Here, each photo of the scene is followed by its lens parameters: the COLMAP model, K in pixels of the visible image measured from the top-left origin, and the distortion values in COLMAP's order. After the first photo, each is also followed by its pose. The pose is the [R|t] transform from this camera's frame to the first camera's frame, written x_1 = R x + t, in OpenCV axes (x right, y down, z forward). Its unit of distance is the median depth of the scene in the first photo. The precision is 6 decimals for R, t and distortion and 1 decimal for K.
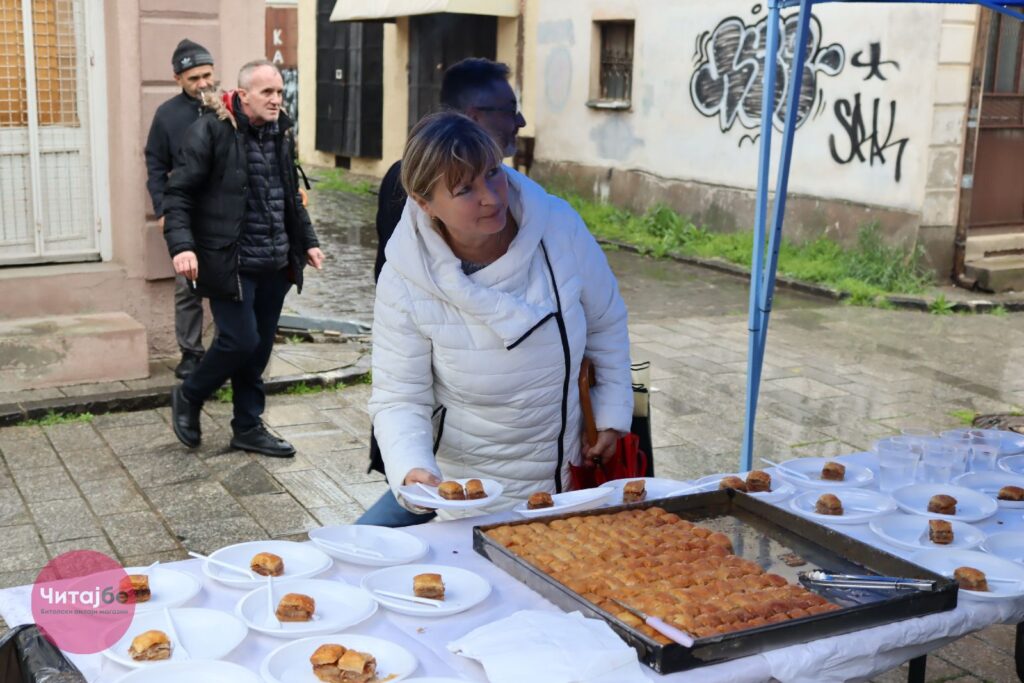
lens RADIAL K [[1264.0, 0, 513.3], [0, 1264.0, 336.1], [0, 0, 1]] dist [-0.010122, 0.000000]
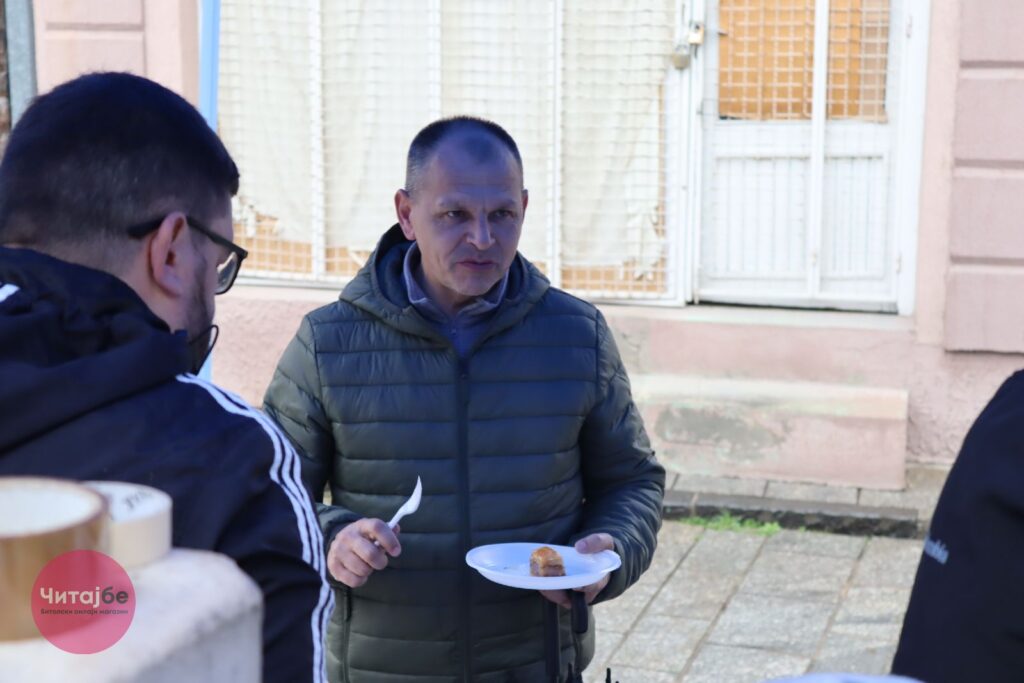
lens RADIAL K [[1861.8, 0, 514.0], [0, 1861.8, 344.5], [0, 0, 1]] dist [-0.033598, 0.000000]
pose [[0.672556, 0.127469, -0.728986, 0.300849], [-0.141206, 0.989060, 0.042669, -0.060086], [0.726450, 0.074240, 0.683198, 0.151661]]
